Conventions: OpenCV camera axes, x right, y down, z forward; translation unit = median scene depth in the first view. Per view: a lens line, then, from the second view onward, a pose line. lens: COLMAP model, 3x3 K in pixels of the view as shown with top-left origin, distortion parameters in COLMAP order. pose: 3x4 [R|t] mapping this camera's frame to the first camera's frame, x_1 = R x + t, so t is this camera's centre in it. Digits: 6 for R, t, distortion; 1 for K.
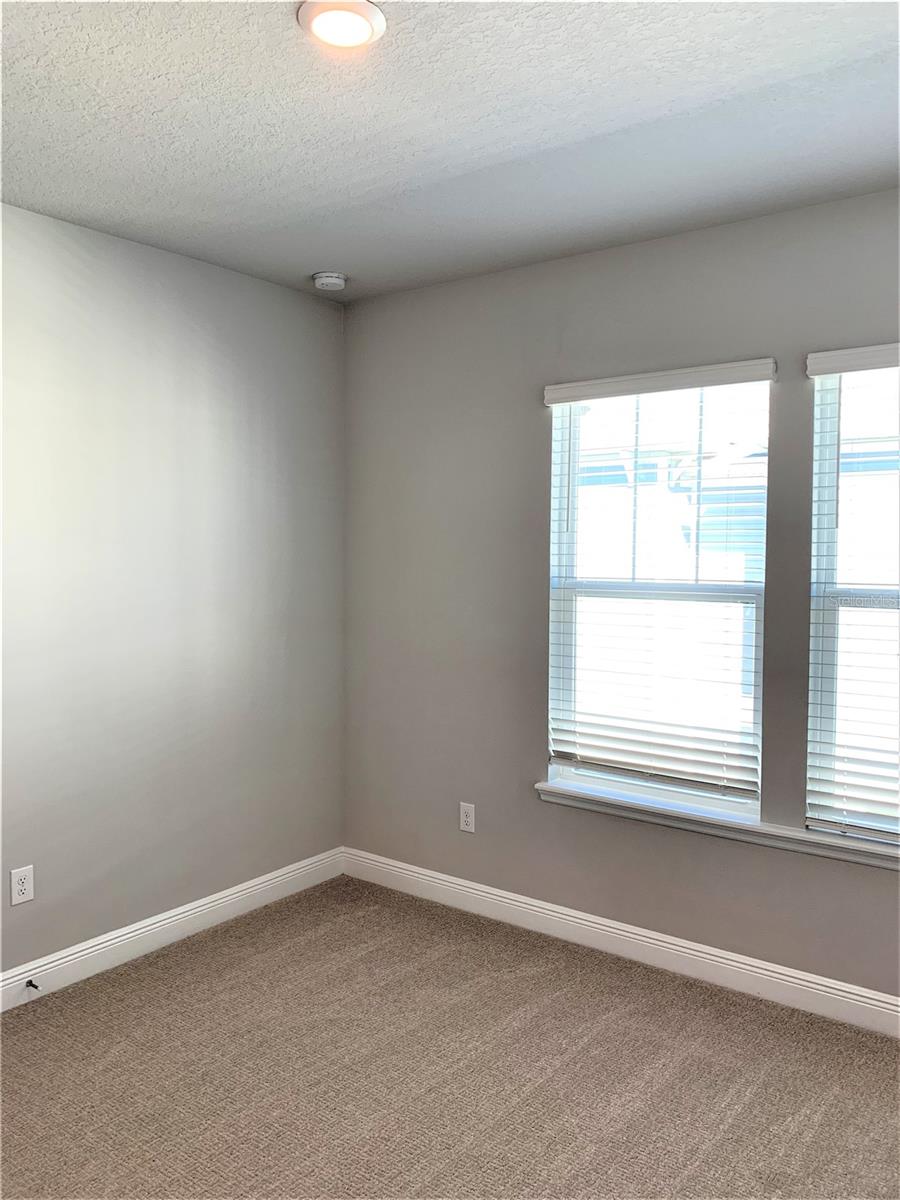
lens RADIAL K [[975.0, 0, 454.4], [0, 975.0, 570.4], [0, 0, 1]] dist [0.177826, -0.356928]
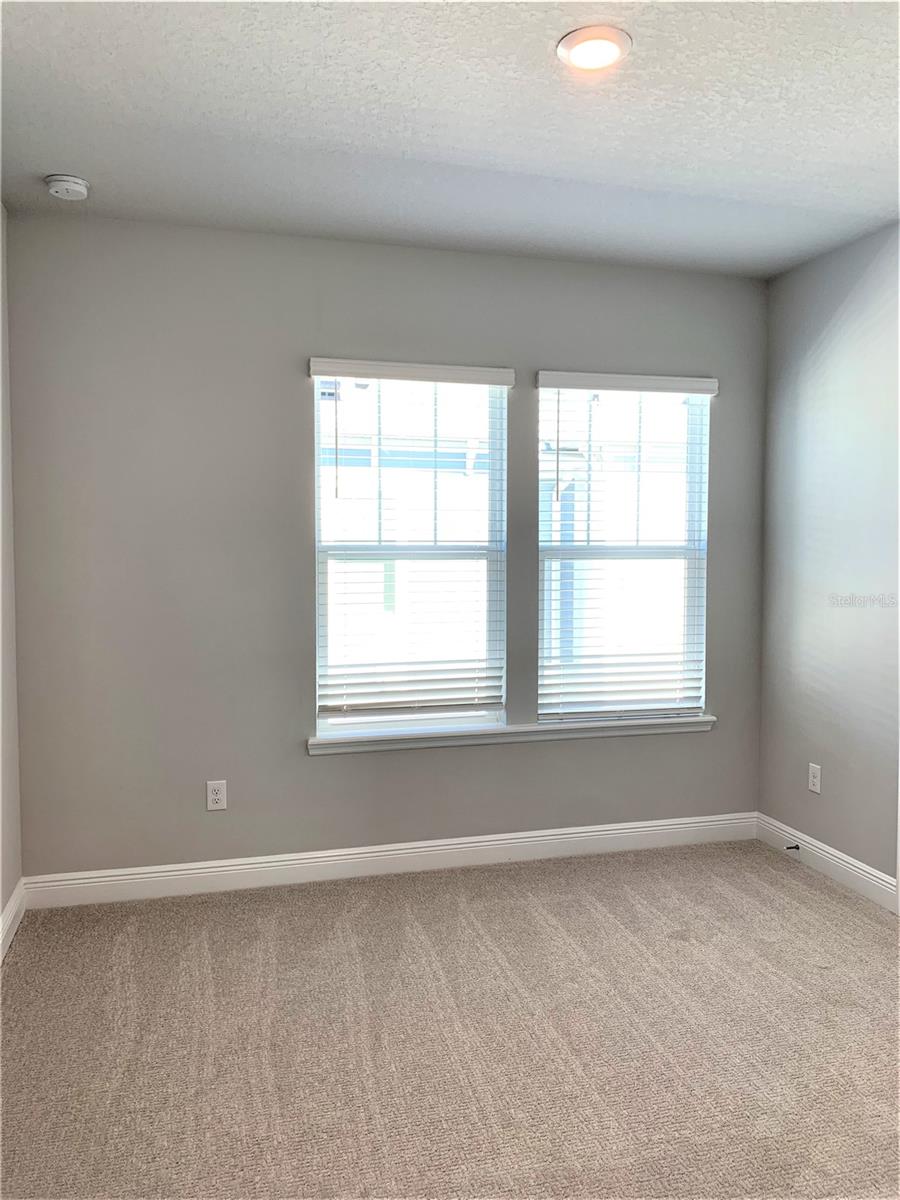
lens RADIAL K [[975.0, 0, 454.4], [0, 975.0, 570.4], [0, 0, 1]] dist [0.177826, -0.356928]
pose [[0.579050, -0.024691, 0.814918, -0.717724], [0.021751, 0.999653, 0.014833, 0.027611], [-0.815002, 0.009137, 0.579386, 0.289138]]
